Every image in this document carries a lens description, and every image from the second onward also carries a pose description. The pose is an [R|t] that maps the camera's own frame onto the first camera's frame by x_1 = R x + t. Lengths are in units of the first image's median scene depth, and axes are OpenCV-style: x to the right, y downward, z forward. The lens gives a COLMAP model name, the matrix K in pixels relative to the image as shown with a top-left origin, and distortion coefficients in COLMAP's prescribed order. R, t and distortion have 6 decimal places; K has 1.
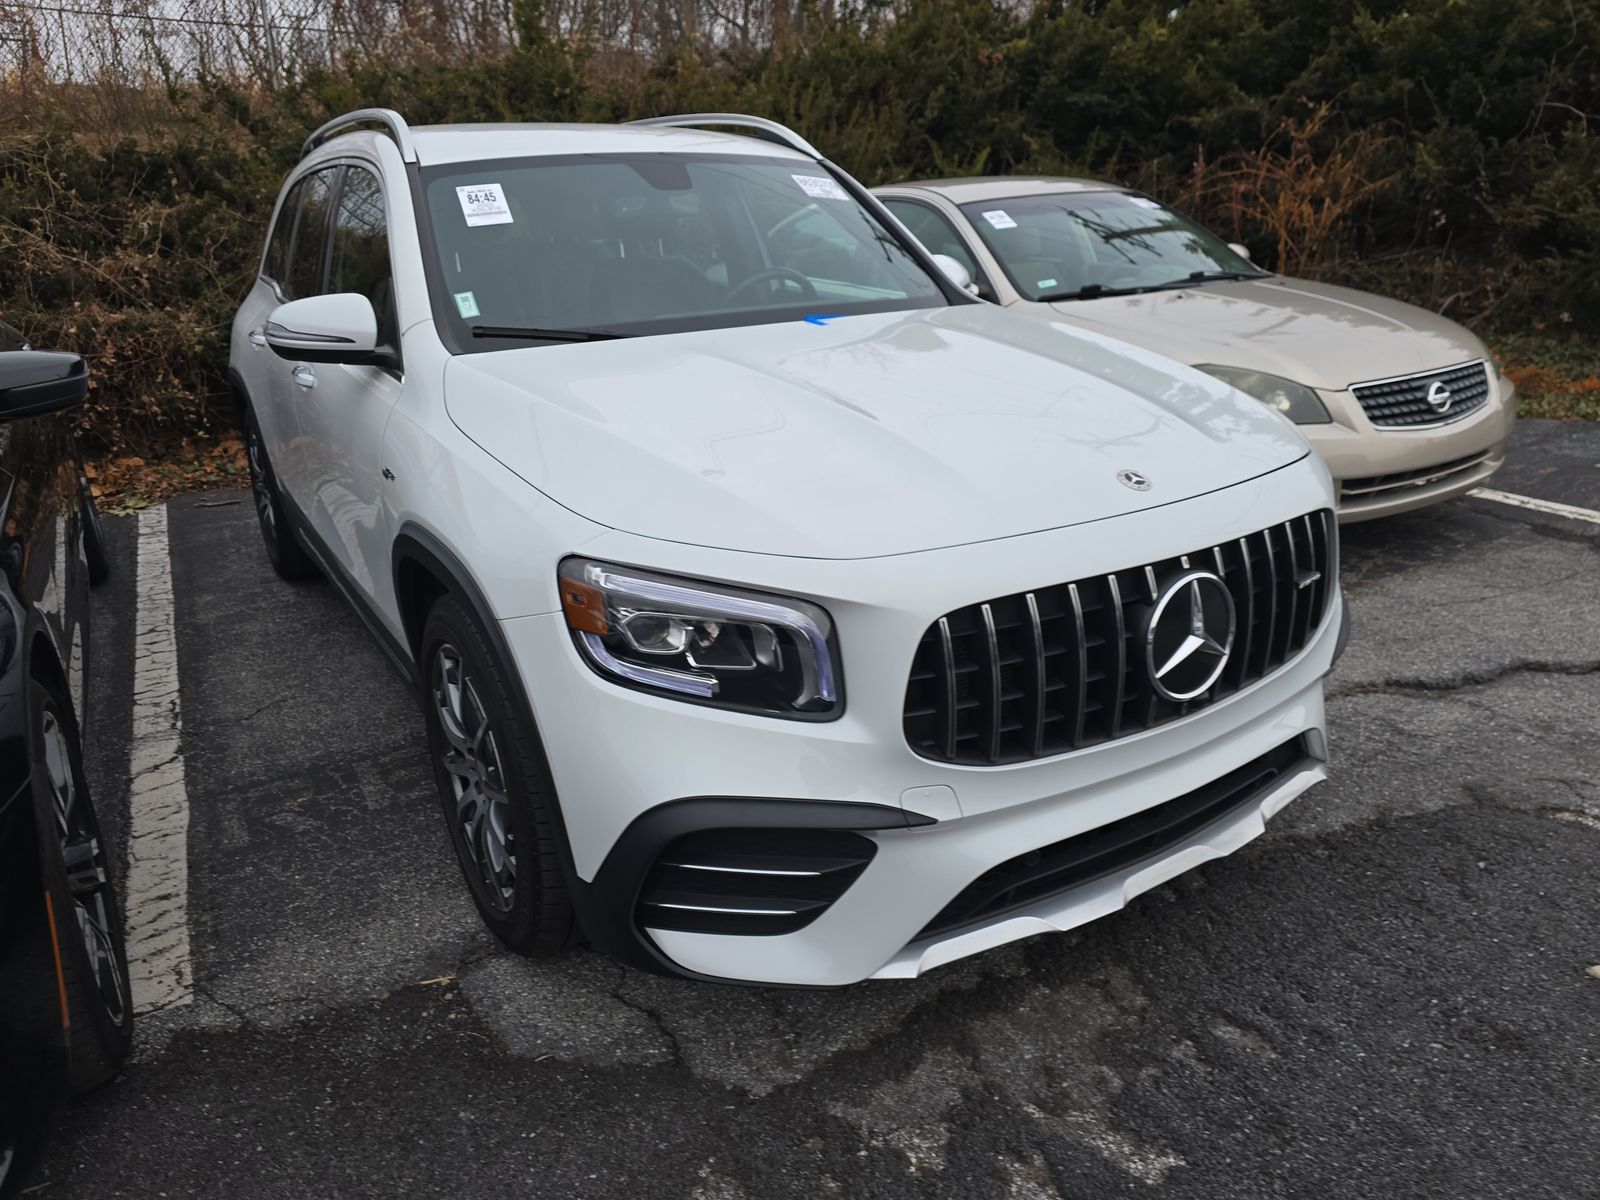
lens RADIAL K [[1079.1, 0, 800.0], [0, 1079.1, 600.0], [0, 0, 1]] dist [0.030484, -0.037139]
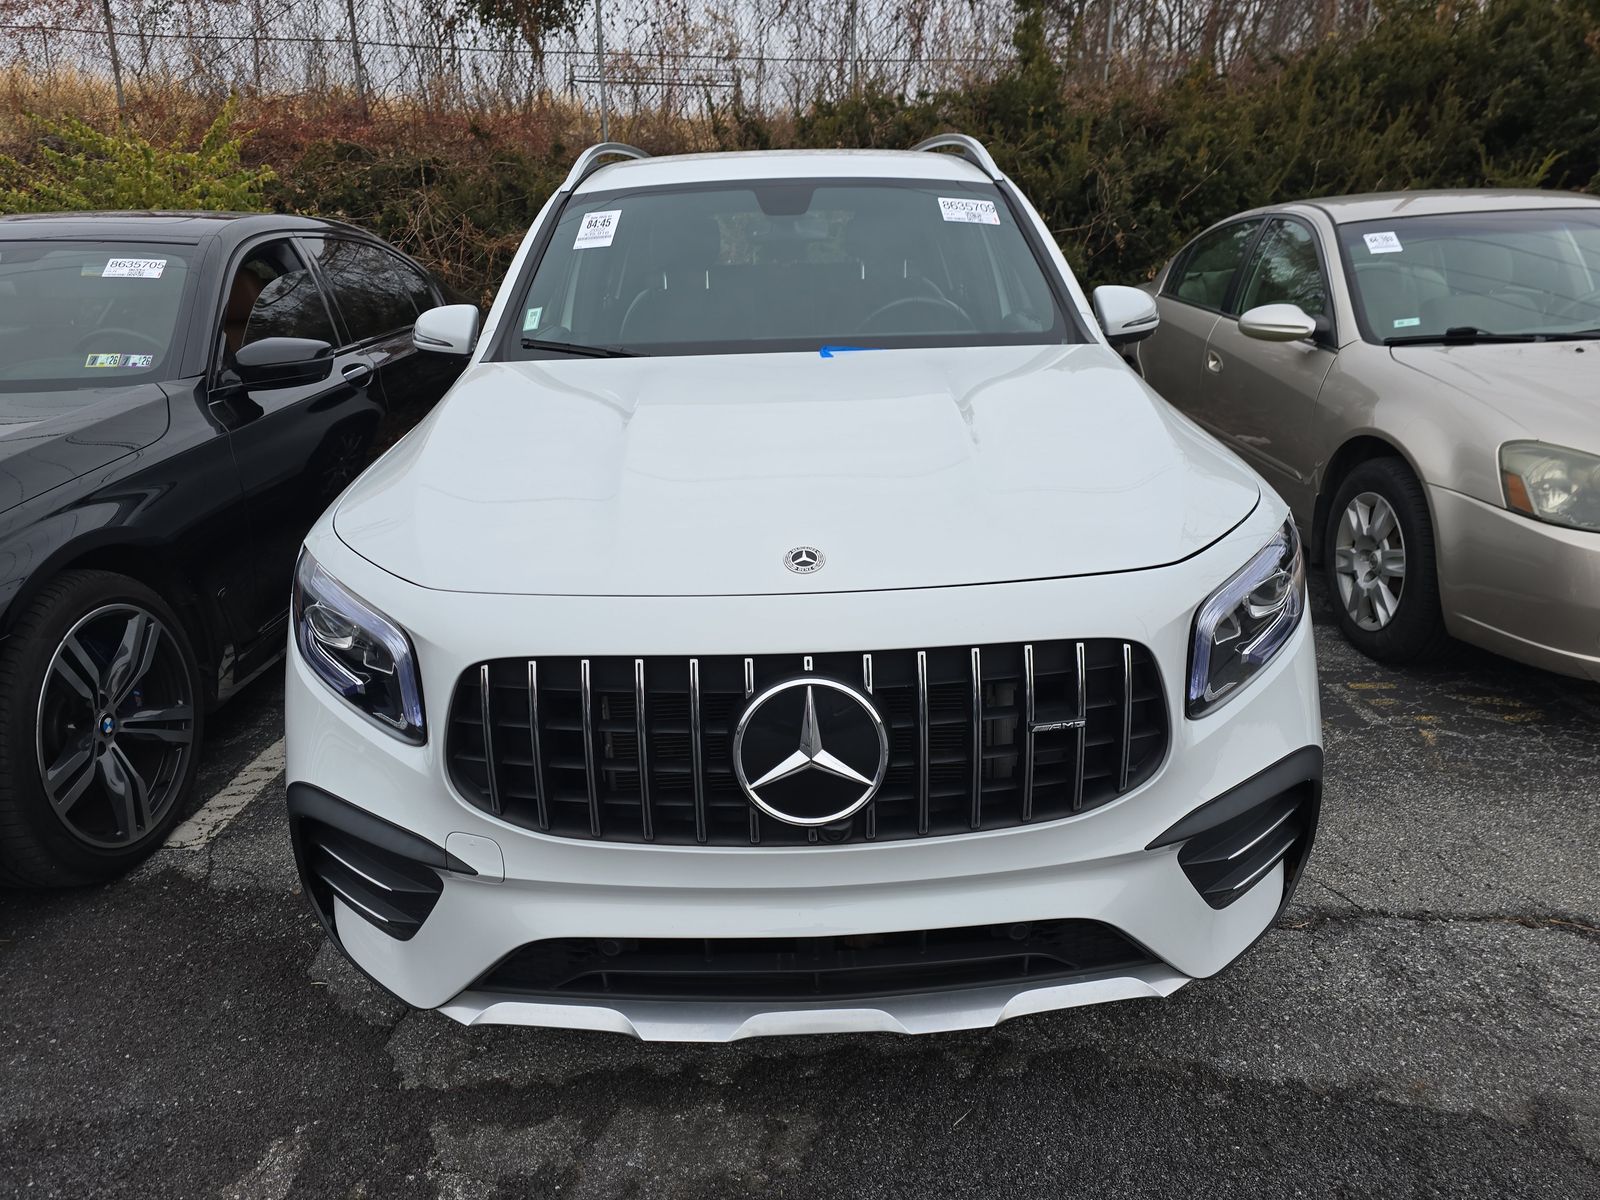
lens RADIAL K [[1065.5, 0, 800.3], [0, 1065.5, 590.4], [0, 0, 1]] dist [0.046863, -0.043926]
pose [[0.856244, 0.169773, -0.487876, 0.518136], [-0.177864, 0.983594, 0.030116, -0.079543], [0.484985, 0.060989, 0.872393, 0.186975]]
